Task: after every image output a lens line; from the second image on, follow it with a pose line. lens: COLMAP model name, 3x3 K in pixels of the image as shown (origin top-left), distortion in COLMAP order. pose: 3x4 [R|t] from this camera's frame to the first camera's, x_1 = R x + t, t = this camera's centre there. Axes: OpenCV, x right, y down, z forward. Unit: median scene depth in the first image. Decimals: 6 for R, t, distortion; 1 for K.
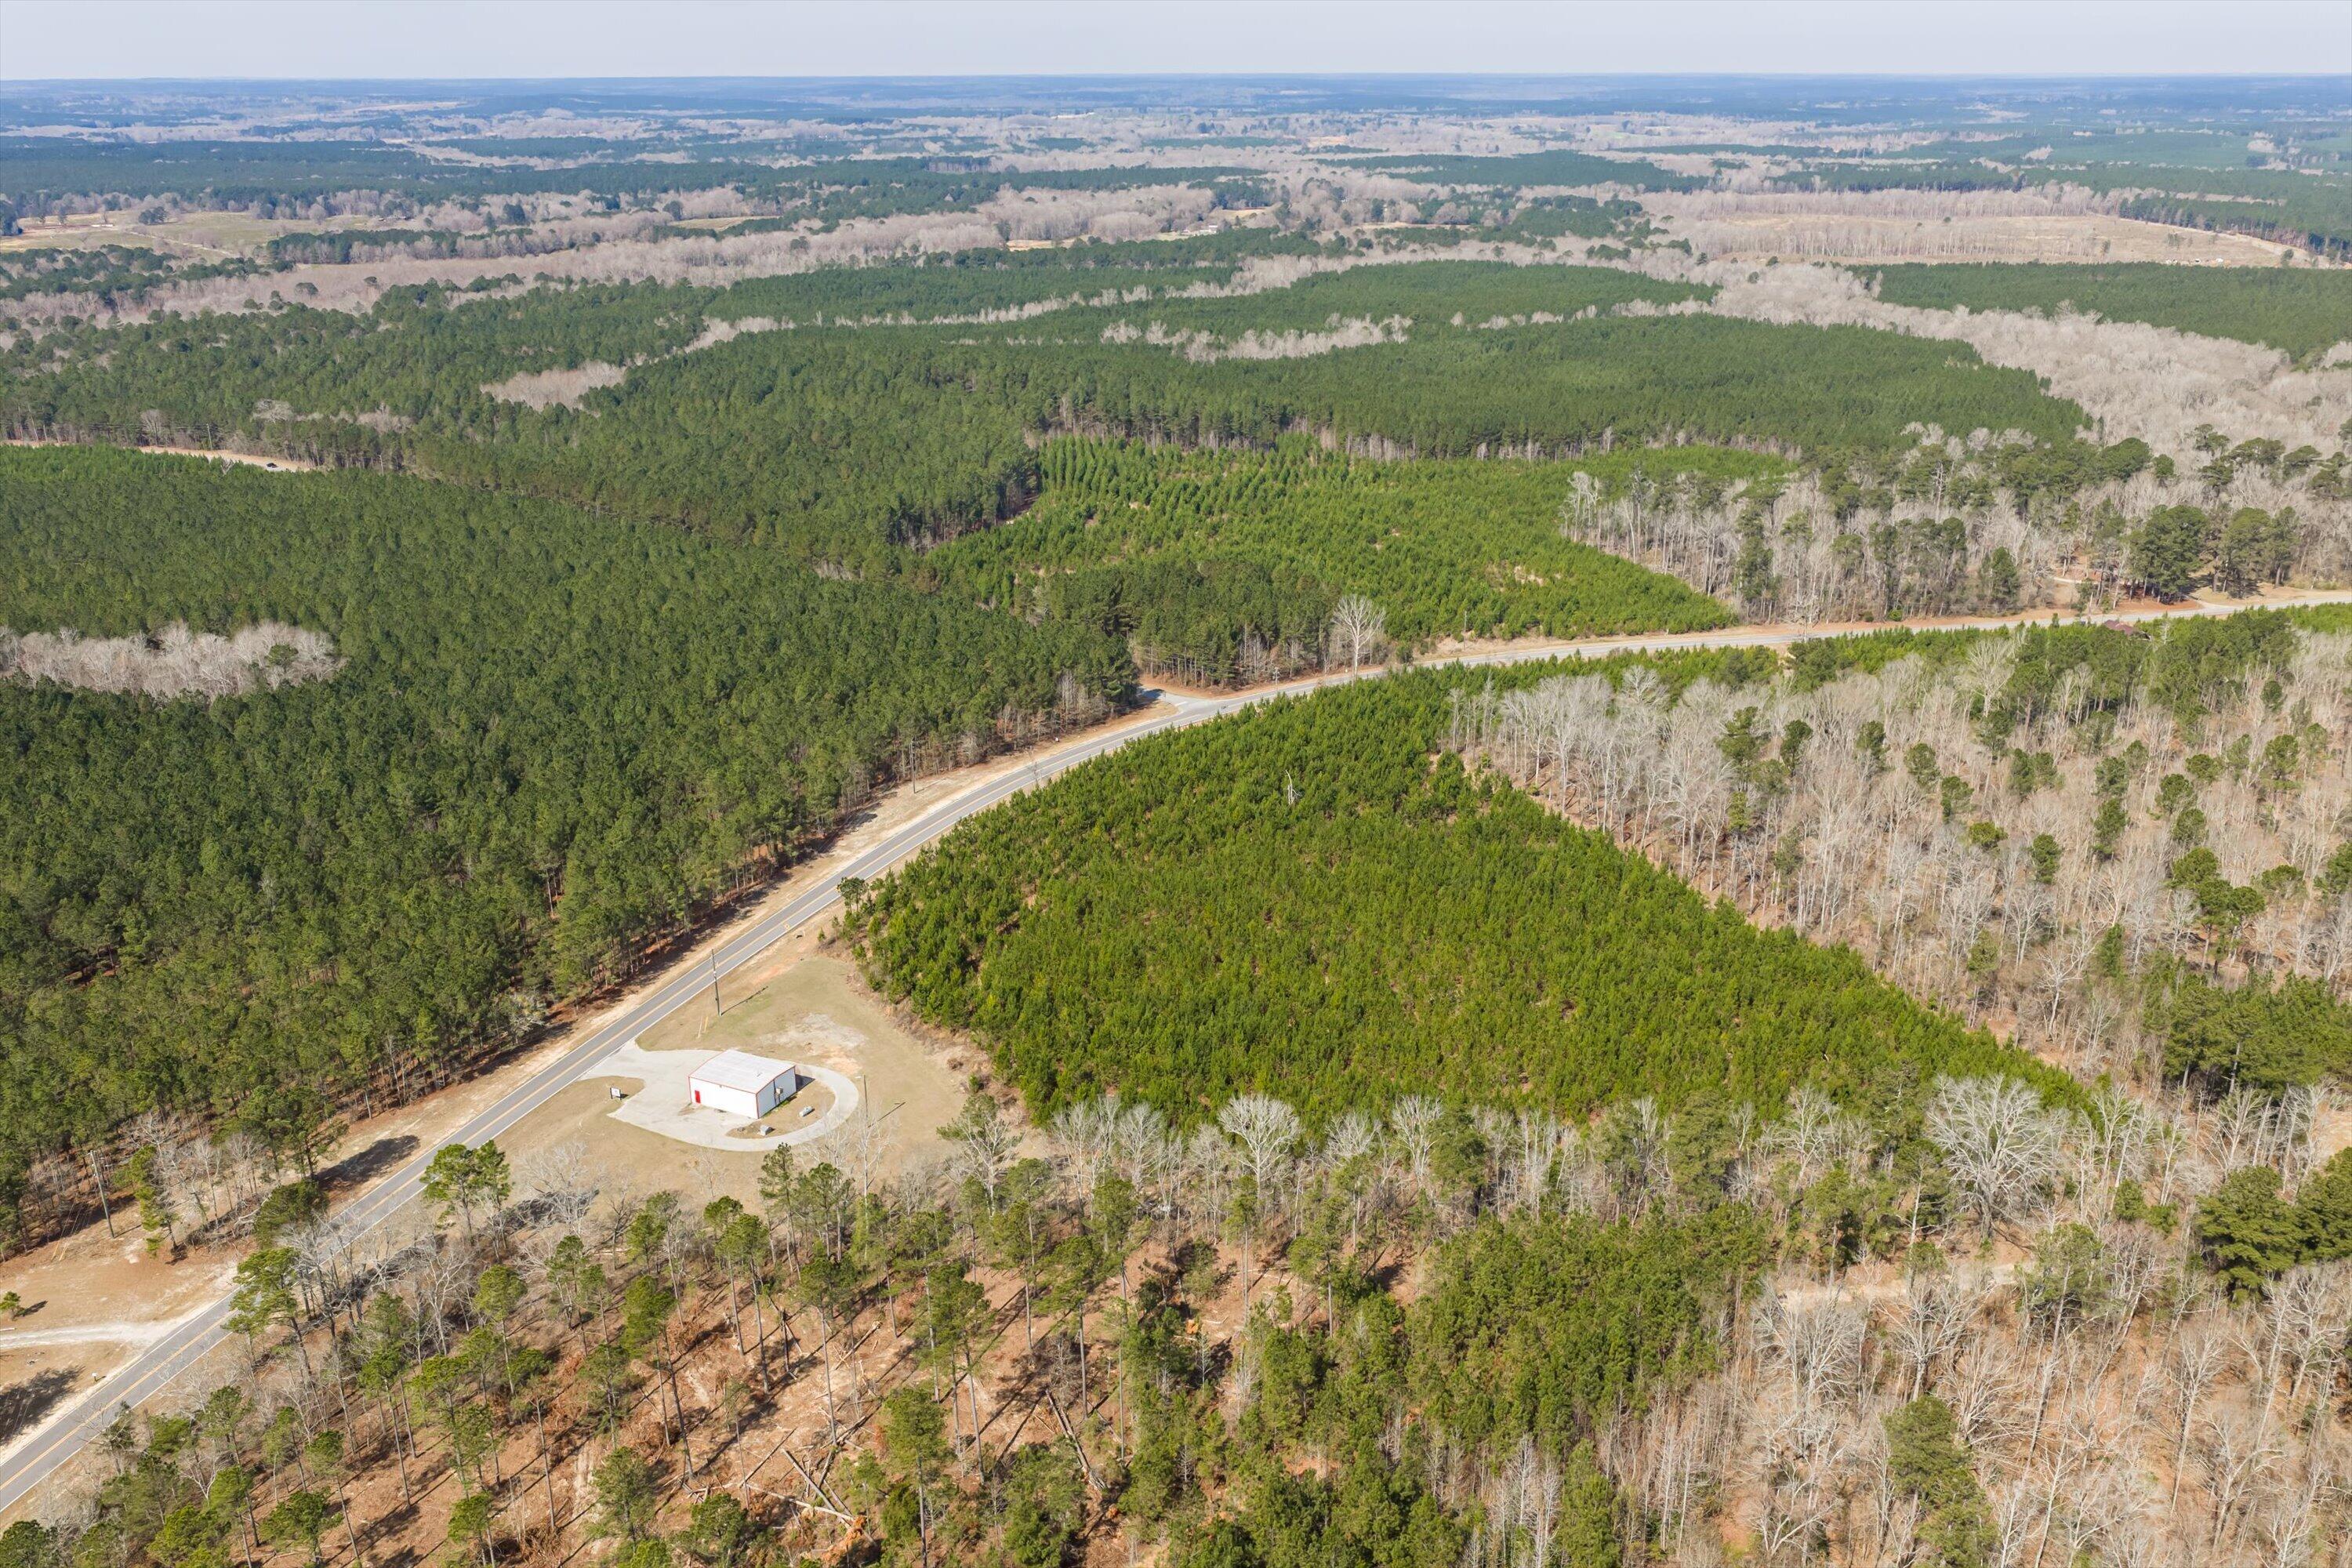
lens RADIAL K [[1945.4, 0, 1182.6], [0, 1945.4, 804.8], [0, 0, 1]] dist [0.018316, -0.029286]
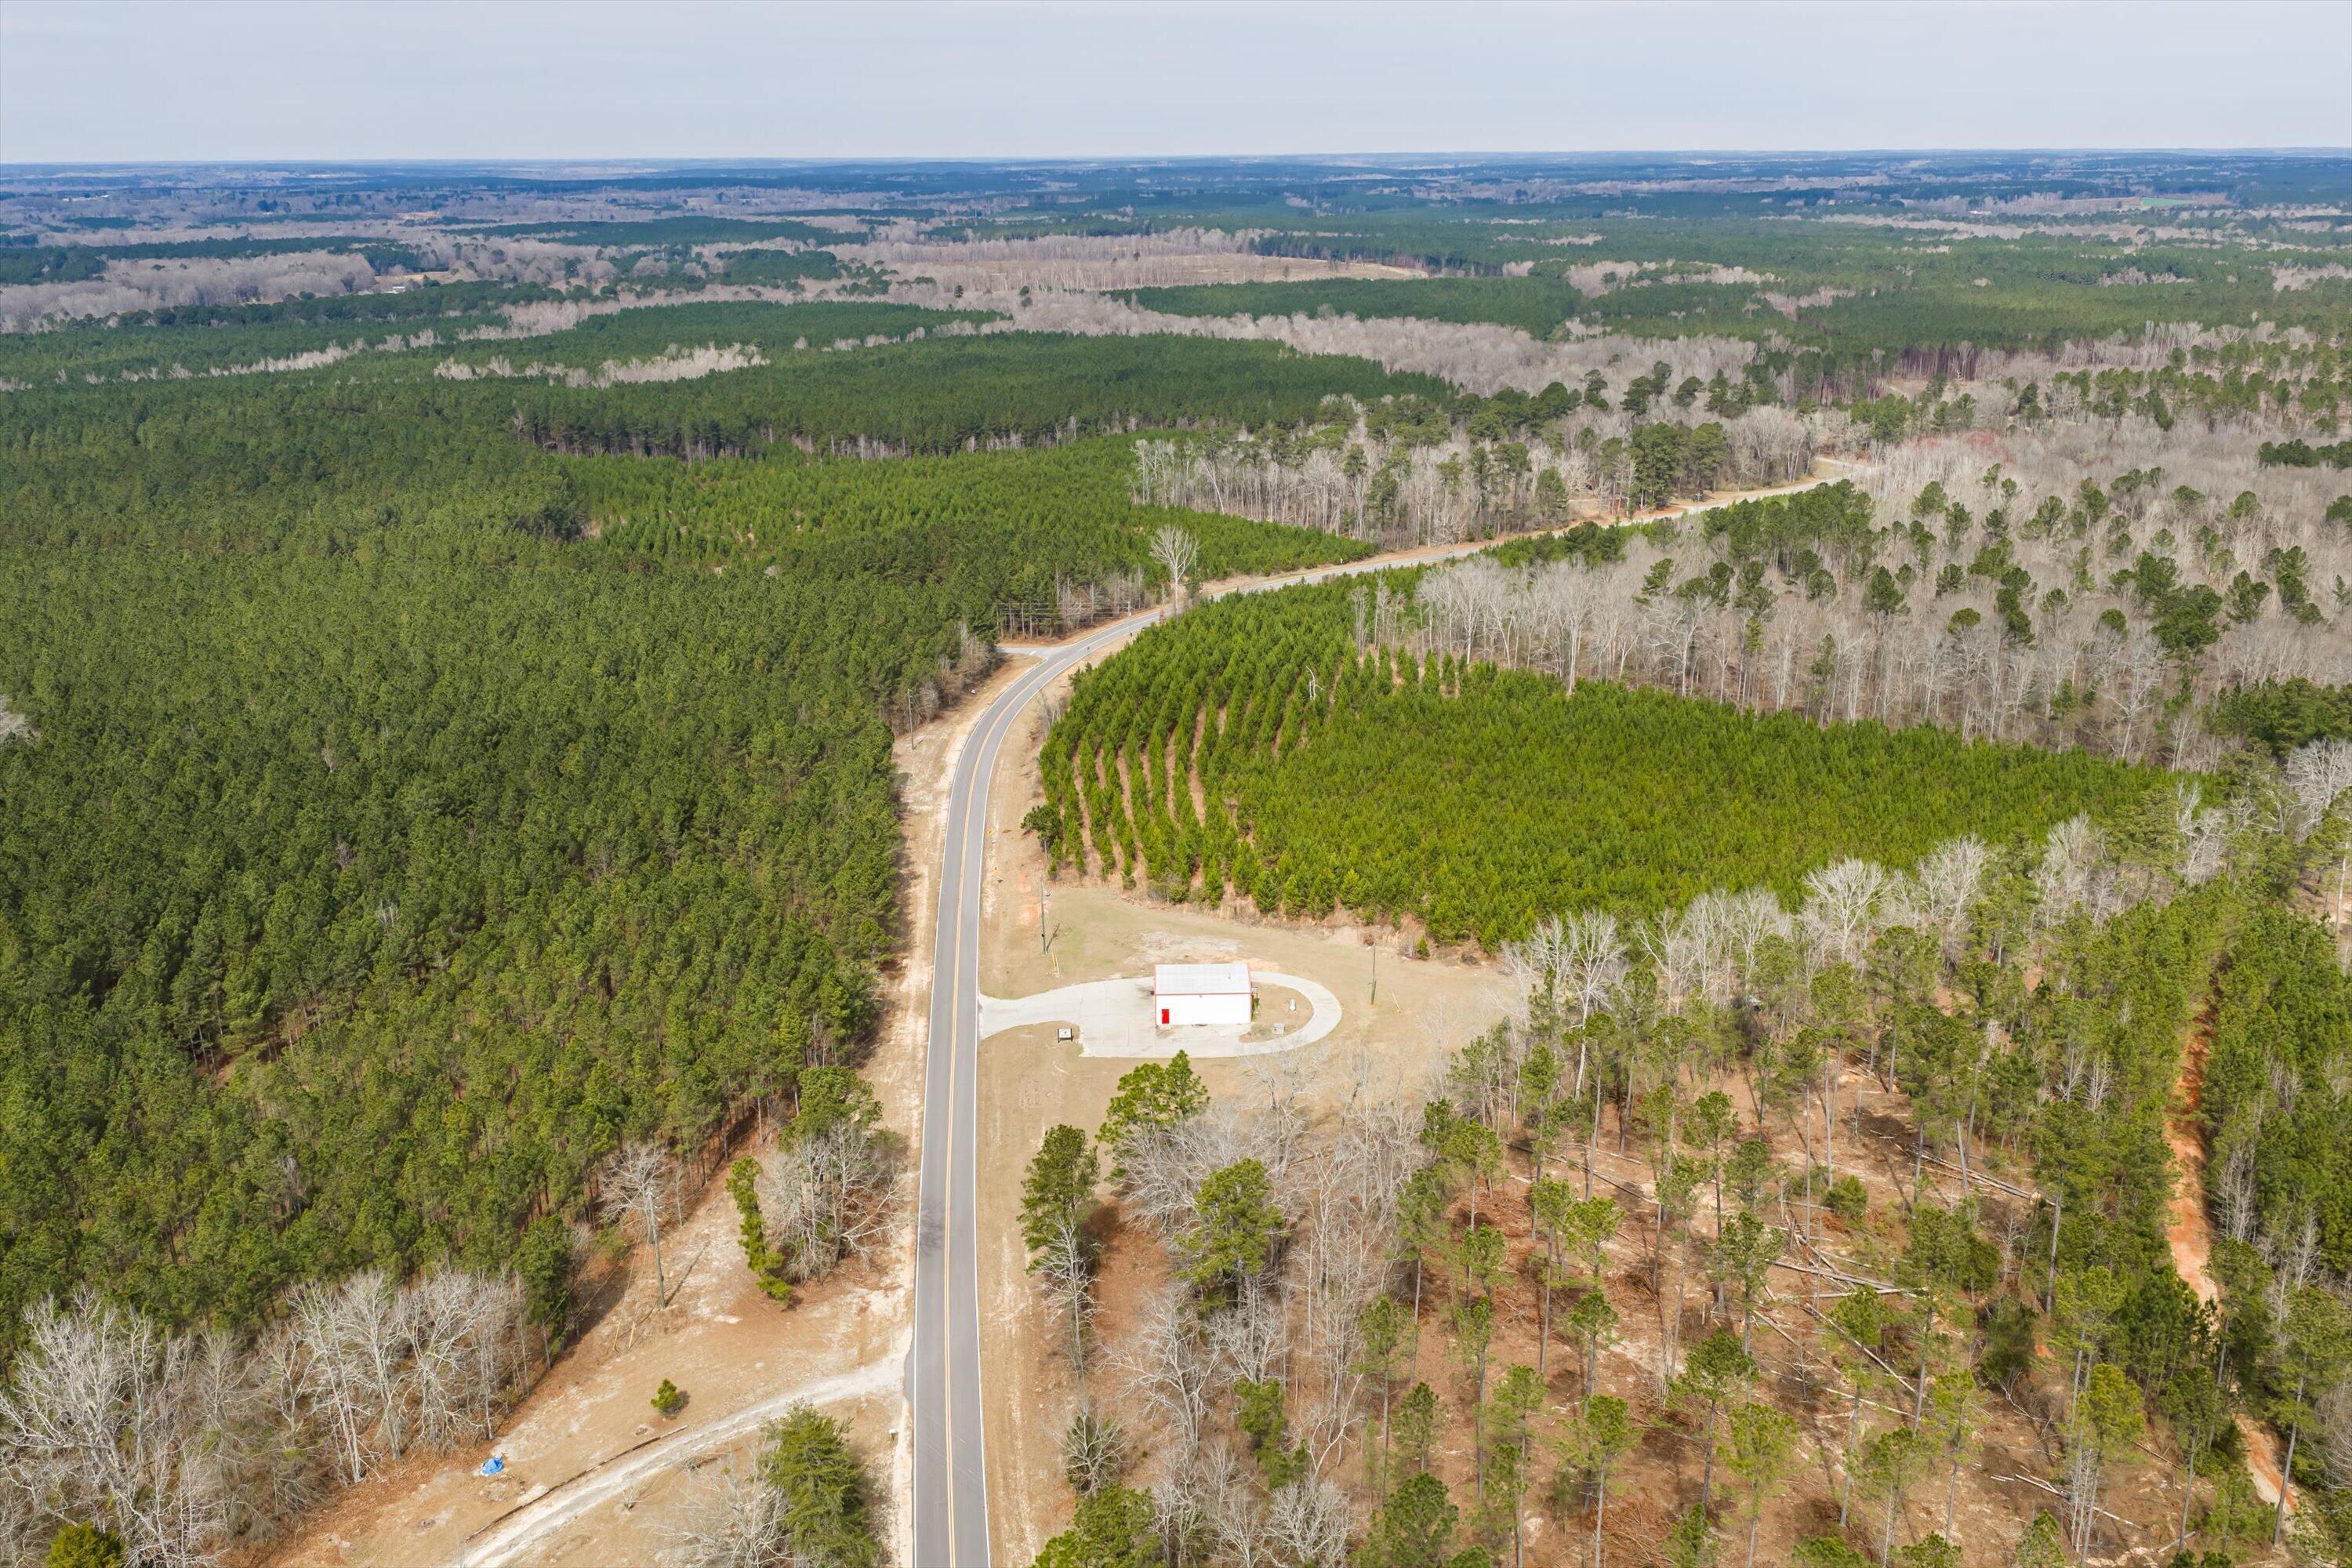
lens RADIAL K [[1964.8, 0, 1176.0], [0, 1964.8, 784.0], [0, 0, 1]] dist [0.008902, -0.012037]
pose [[0.895182, -0.141428, 0.422666, -0.268930], [0.163213, 0.986468, -0.015592, 0.028124], [-0.414741, 0.082942, 0.906151, 0.090200]]
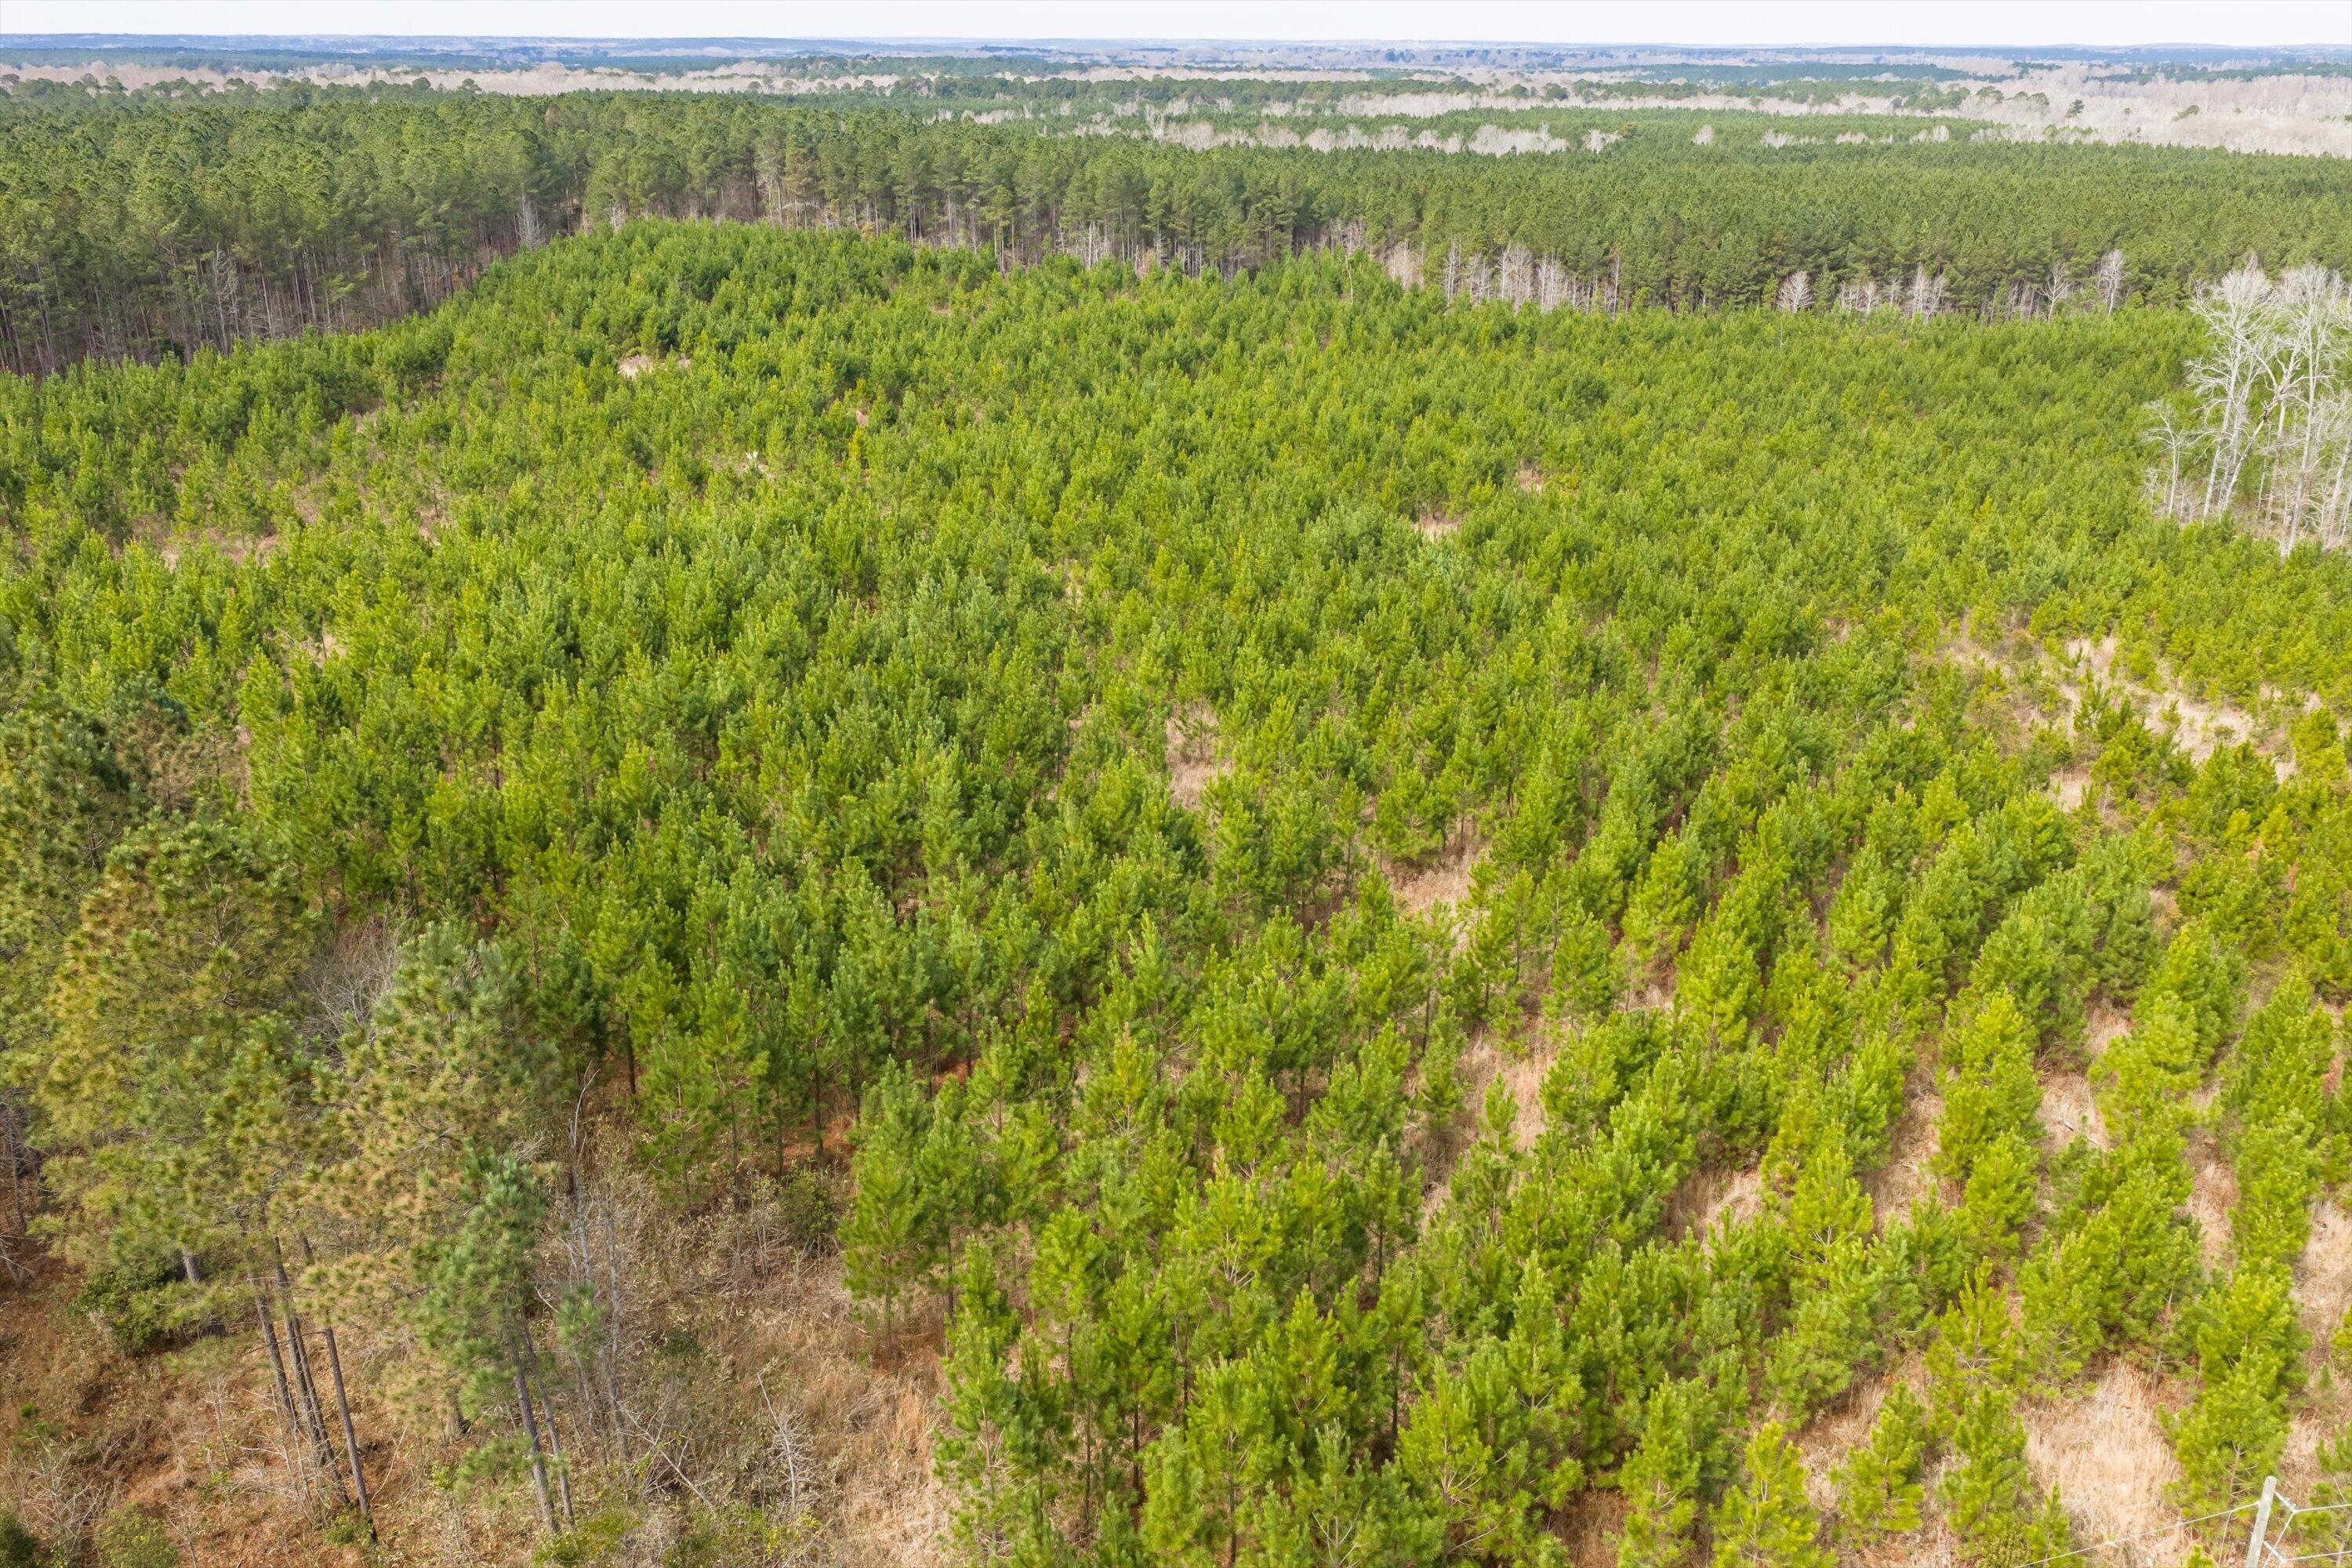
lens RADIAL K [[1940.4, 0, 1176.0], [0, 1940.4, 784.0], [0, 0, 1]] dist [0.007488, 0.001341]
pose [[0.994371, 0.045738, -0.095572, 0.098873], [-0.045532, 0.998953, 0.004337, -0.108884], [0.095671, 0.000039, 0.995413, 0.817223]]
